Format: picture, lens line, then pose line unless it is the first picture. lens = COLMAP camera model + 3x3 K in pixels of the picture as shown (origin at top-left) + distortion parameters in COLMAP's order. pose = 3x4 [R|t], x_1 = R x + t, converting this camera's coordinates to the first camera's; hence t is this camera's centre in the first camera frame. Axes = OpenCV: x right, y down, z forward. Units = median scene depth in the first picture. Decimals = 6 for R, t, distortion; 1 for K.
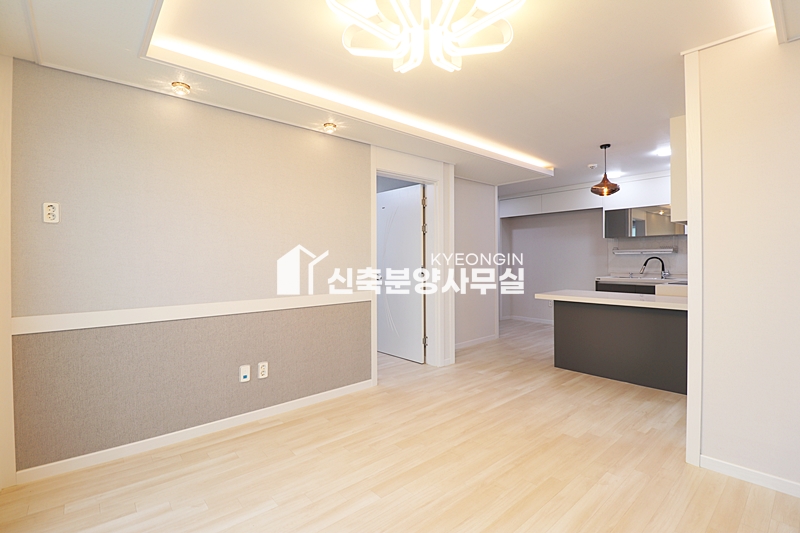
lens RADIAL K [[369.1, 0, 397.0], [0, 369.1, 265.8], [0, 0, 1]] dist [-0.019260, -0.001583]
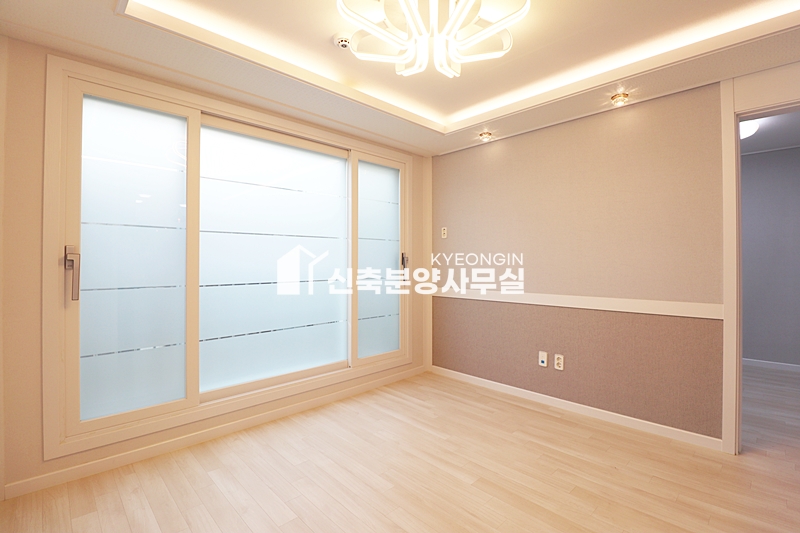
lens RADIAL K [[369.1, 0, 403.3], [0, 369.1, 263.2], [0, 0, 1]] dist [-0.019260, -0.001583]
pose [[0.060988, 0.020614, -0.997926, 0.704652], [-0.001711, 0.999787, 0.020548, -0.024023], [0.998137, 0.000455, 0.061011, 0.520317]]
